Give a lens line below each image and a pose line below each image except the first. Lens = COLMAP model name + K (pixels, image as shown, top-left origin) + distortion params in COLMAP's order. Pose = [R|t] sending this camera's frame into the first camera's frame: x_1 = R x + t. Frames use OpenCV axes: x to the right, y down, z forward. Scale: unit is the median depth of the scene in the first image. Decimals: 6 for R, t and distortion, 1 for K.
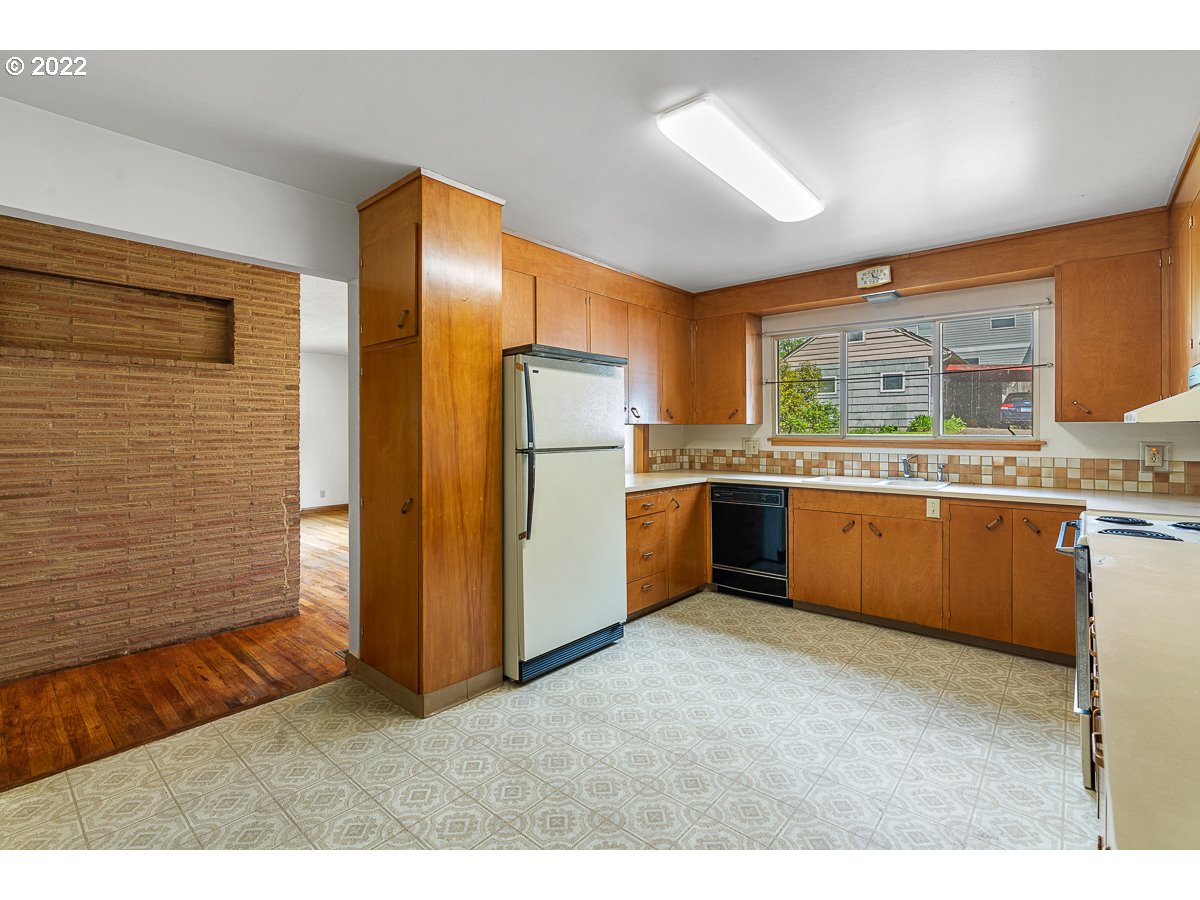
lens RADIAL K [[552.5, 0, 598.8], [0, 552.5, 437.0], [0, 0, 1]] dist [-0.010663, 0.005593]
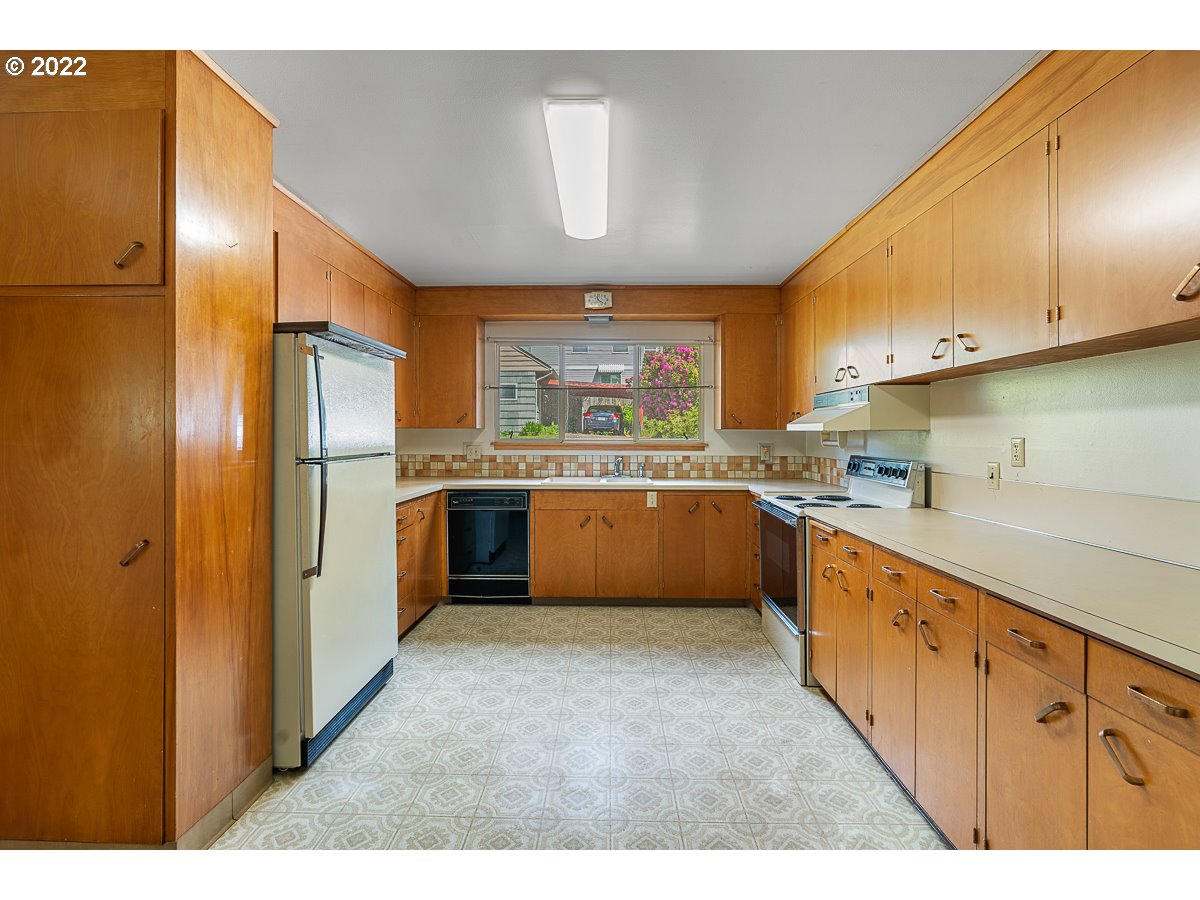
lens RADIAL K [[552.5, 0, 595.3], [0, 552.5, 439.0], [0, 0, 1]] dist [-0.010663, 0.005593]
pose [[0.774169, -0.001463, 0.632977, -0.246823], [0.004291, 0.999986, -0.002937, -0.000636], [-0.632964, 0.004990, 0.774165, 0.130797]]
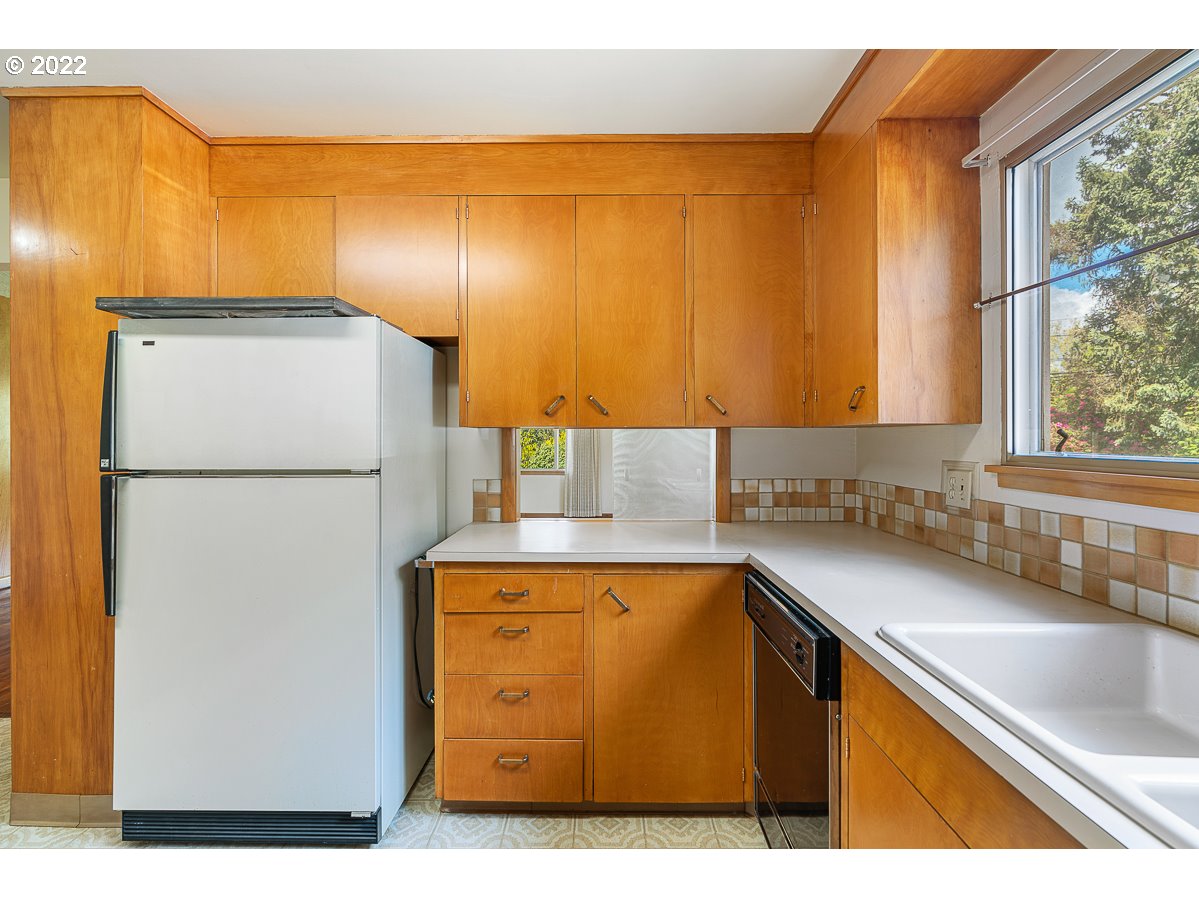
lens RADIAL K [[552.1, 0, 595.1], [0, 552.1, 440.4], [0, 0, 1]] dist [-0.010663, 0.005593]
pose [[0.647469, 0.006942, -0.762060, 0.543729], [-0.011393, 0.999935, -0.000570, -0.012811], [0.762006, 0.009051, 0.647506, 0.796566]]
